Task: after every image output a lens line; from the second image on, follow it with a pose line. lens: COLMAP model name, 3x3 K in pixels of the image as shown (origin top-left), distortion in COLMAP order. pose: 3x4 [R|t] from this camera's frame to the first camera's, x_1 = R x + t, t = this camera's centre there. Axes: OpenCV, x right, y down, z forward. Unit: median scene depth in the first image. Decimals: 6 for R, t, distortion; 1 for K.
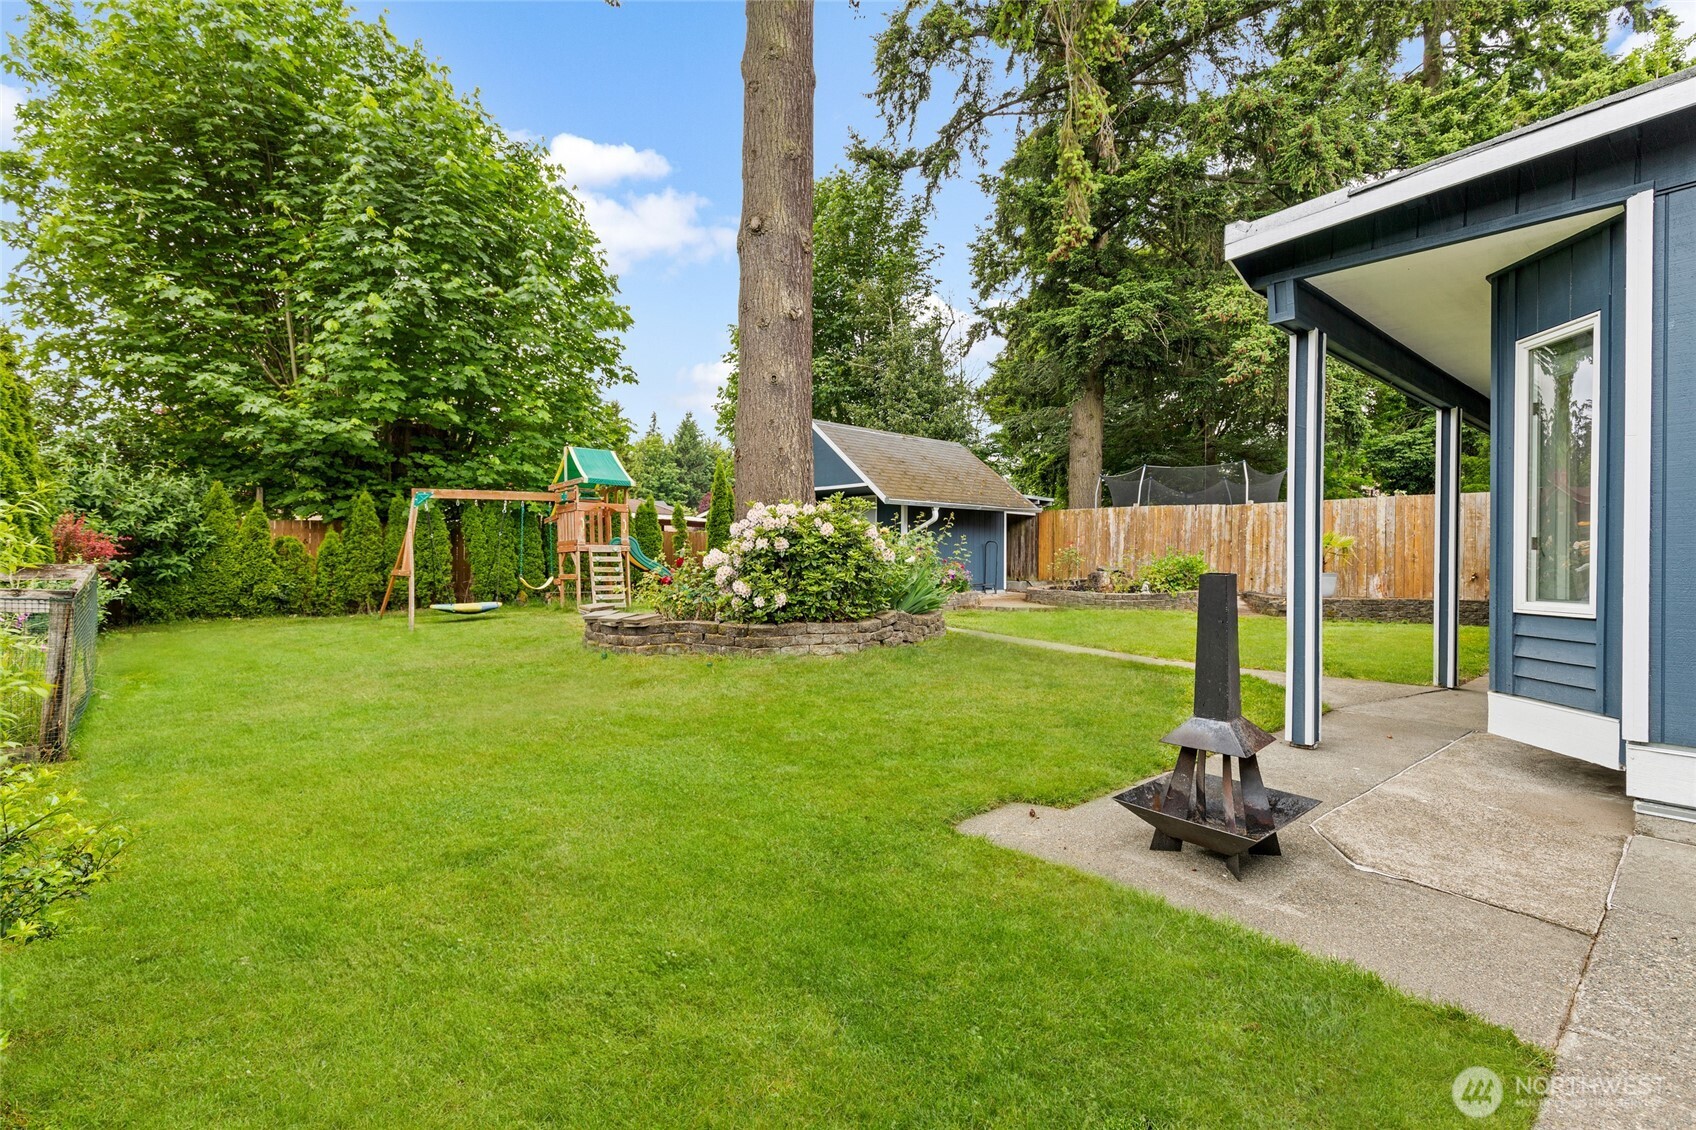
lens RADIAL K [[765.7, 0, 848.0], [0, 765.7, 565.0], [0, 0, 1]] dist [0.000597, 0.000050]
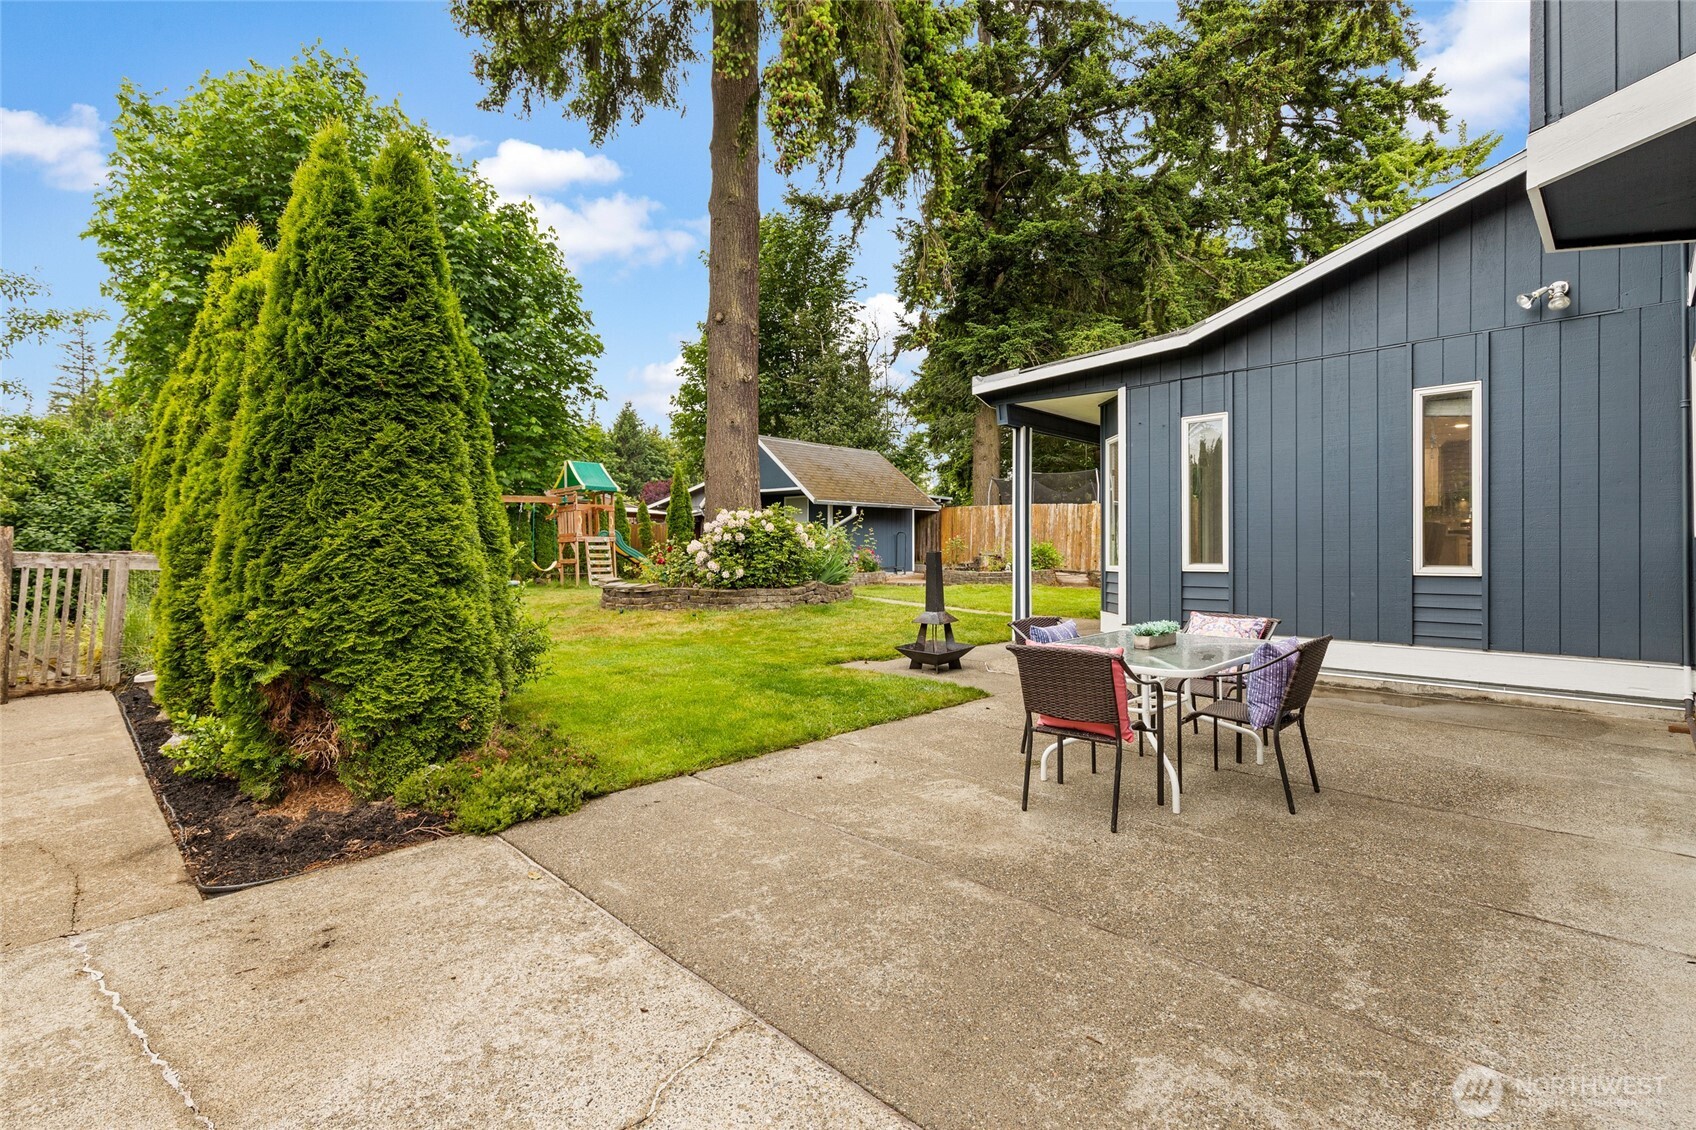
lens RADIAL K [[790.8, 0, 848.0], [0, 790.8, 565.0], [0, 0, 1]] dist [-0.001772, -0.000047]
pose [[0.997212, -0.004805, 0.074460, 0.005123], [0.003731, 0.999887, 0.014567, 0.003017], [-0.074522, -0.014249, 0.997118, -0.276485]]
